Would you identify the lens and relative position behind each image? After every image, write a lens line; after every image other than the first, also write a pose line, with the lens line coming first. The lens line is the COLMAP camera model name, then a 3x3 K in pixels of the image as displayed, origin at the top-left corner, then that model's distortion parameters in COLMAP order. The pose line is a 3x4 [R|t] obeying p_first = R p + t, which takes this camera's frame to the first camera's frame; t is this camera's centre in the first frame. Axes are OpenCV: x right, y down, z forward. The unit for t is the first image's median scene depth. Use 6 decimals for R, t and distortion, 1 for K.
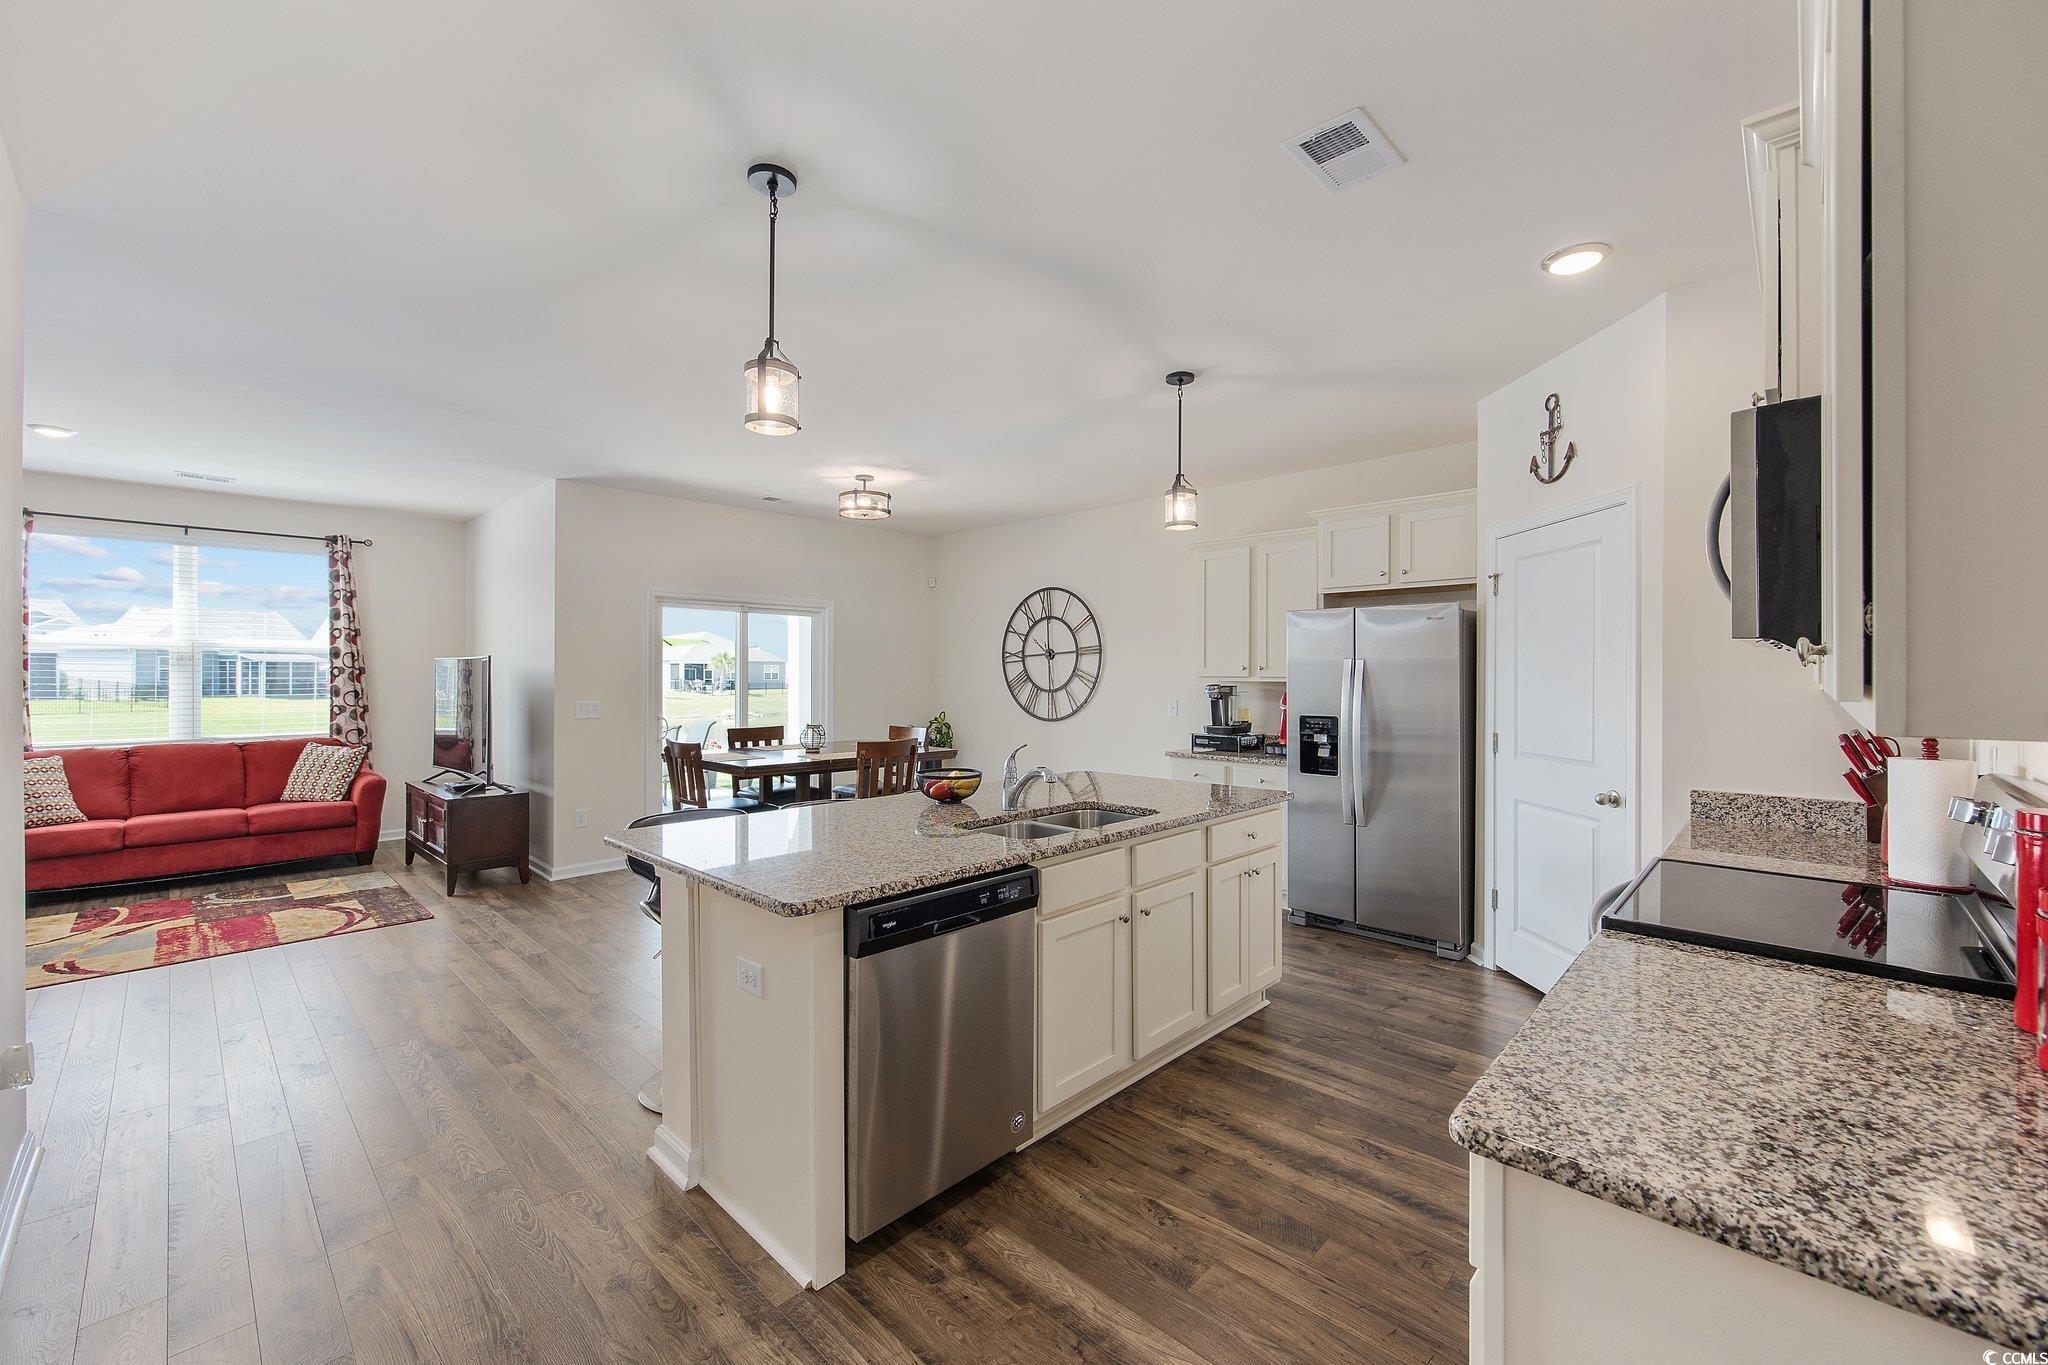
lens RADIAL K [[817.4, 0, 1030.7], [0, 817.4, 678.1], [0, 0, 1]] dist [-0.004055, -0.000454]
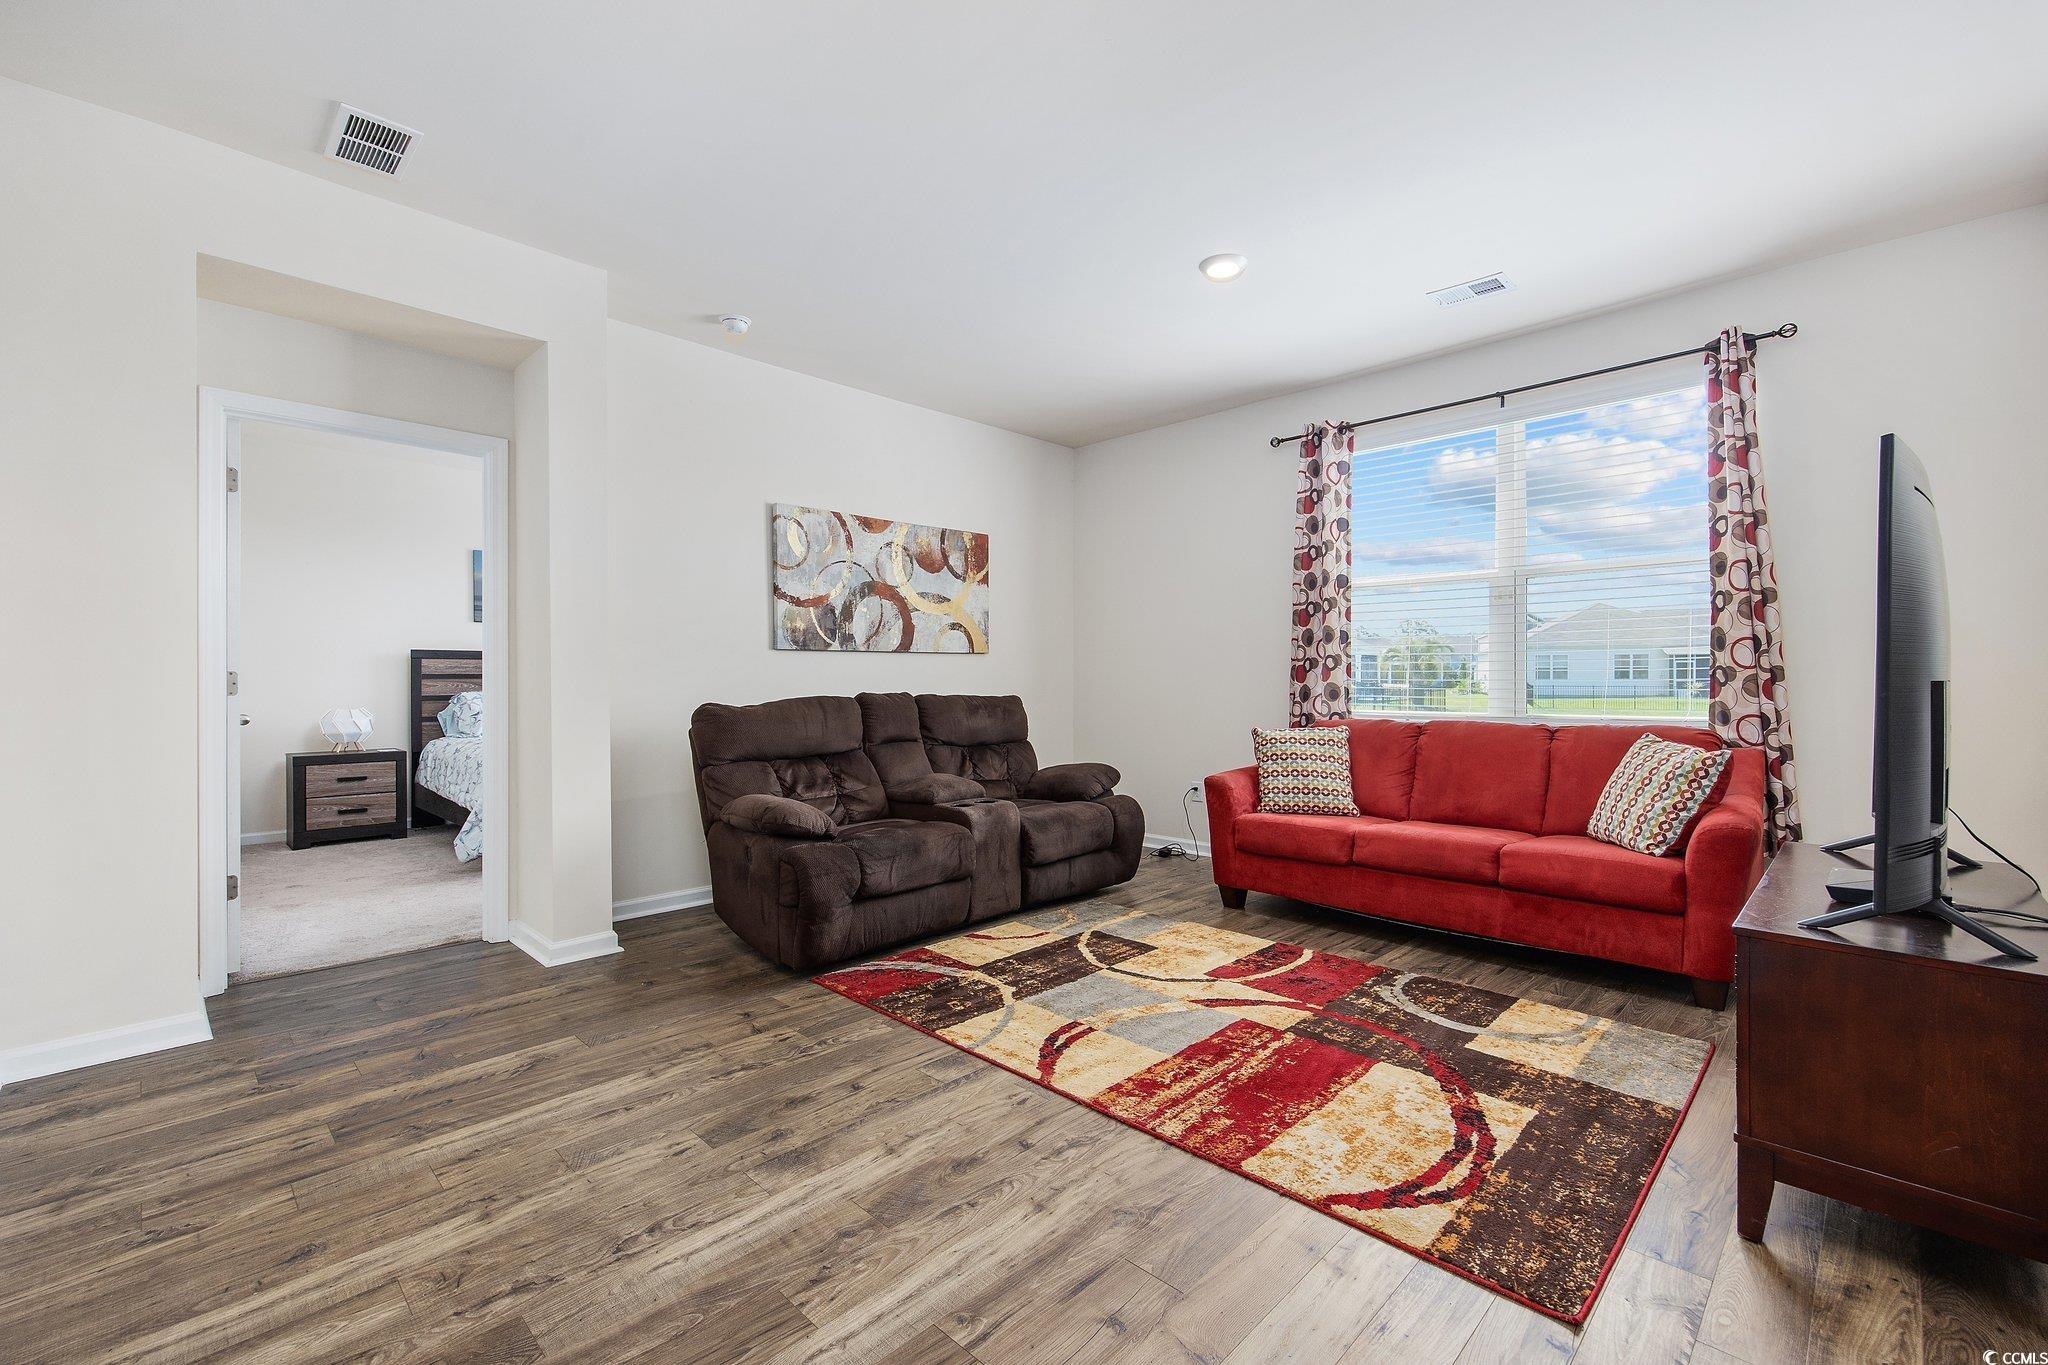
lens RADIAL K [[871.8, 0, 1032.1], [0, 871.8, 679.1], [0, 0, 1]] dist [0.001317, -0.000145]
pose [[-0.020069, -0.003314, -0.999793, -0.295663], [-0.002279, 0.999992, -0.003269, 0.044214], [0.999796, 0.002213, -0.020077, 0.580138]]
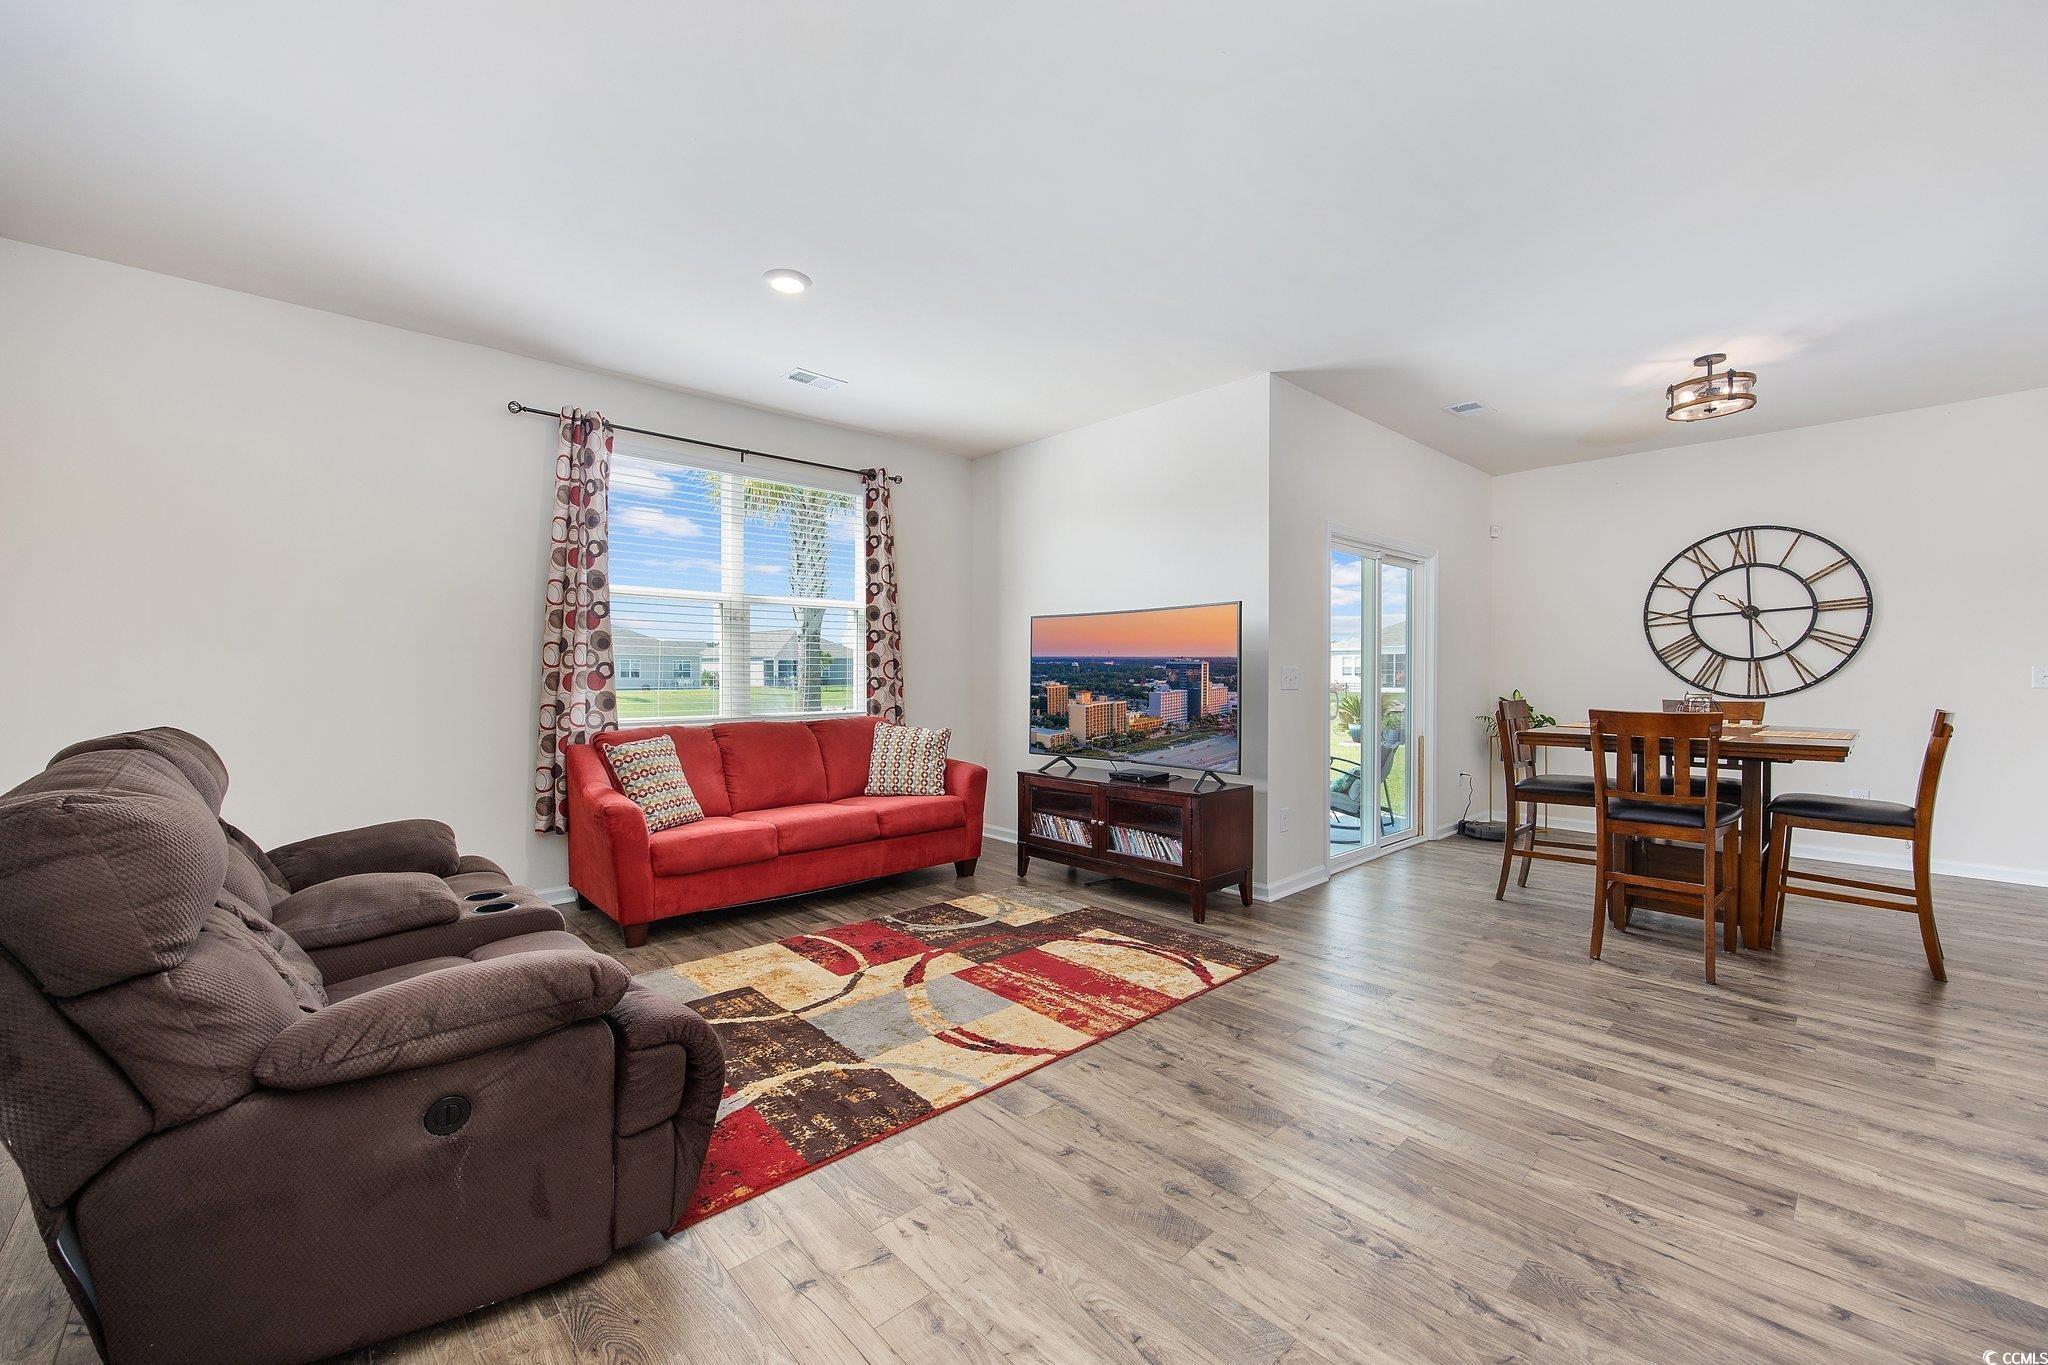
lens RADIAL K [[817.4, 0, 1030.7], [0, 817.4, 678.1], [0, 0, 1]] dist [-0.004055, -0.000454]
pose [[0.998089, -0.001588, -0.061768, -0.648564], [0.001672, 0.999998, 0.001313, 0.033176], [0.061766, -0.001414, 0.998090, 0.194834]]
